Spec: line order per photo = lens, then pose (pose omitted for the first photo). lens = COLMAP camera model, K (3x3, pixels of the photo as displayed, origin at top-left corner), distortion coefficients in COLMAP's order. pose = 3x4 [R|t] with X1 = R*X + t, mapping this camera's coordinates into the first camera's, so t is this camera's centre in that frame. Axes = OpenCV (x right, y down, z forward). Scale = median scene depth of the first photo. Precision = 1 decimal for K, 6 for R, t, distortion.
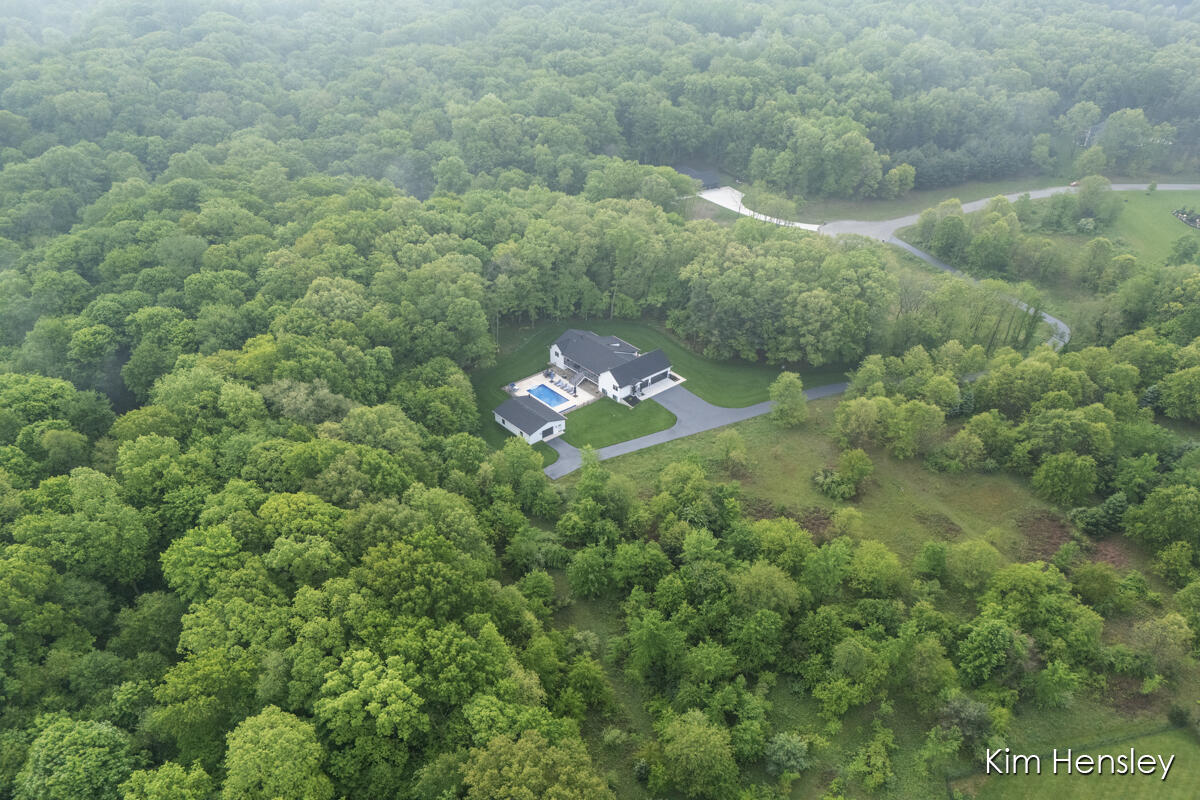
lens RADIAL K [[927.9, 0, 601.3], [0, 927.9, 396.8], [0, 0, 1]] dist [0.015748, -0.005184]
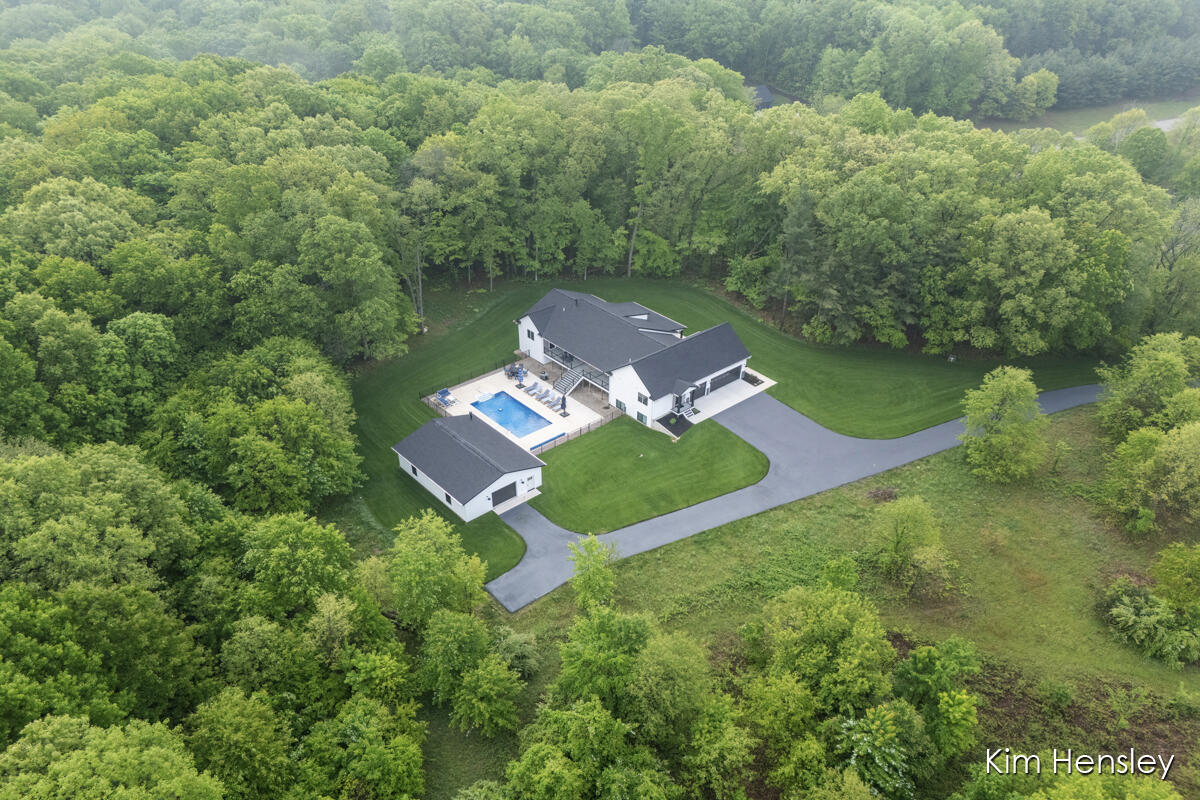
lens RADIAL K [[927.9, 0, 596.0], [0, 927.9, 404.9], [0, 0, 1]] dist [0.015748, -0.005184]
pose [[0.999987, -0.000367, -0.005121, -0.007677], [0.000422, 0.999943, 0.010639, -0.011694], [0.005117, -0.010641, 0.999930, 0.485762]]
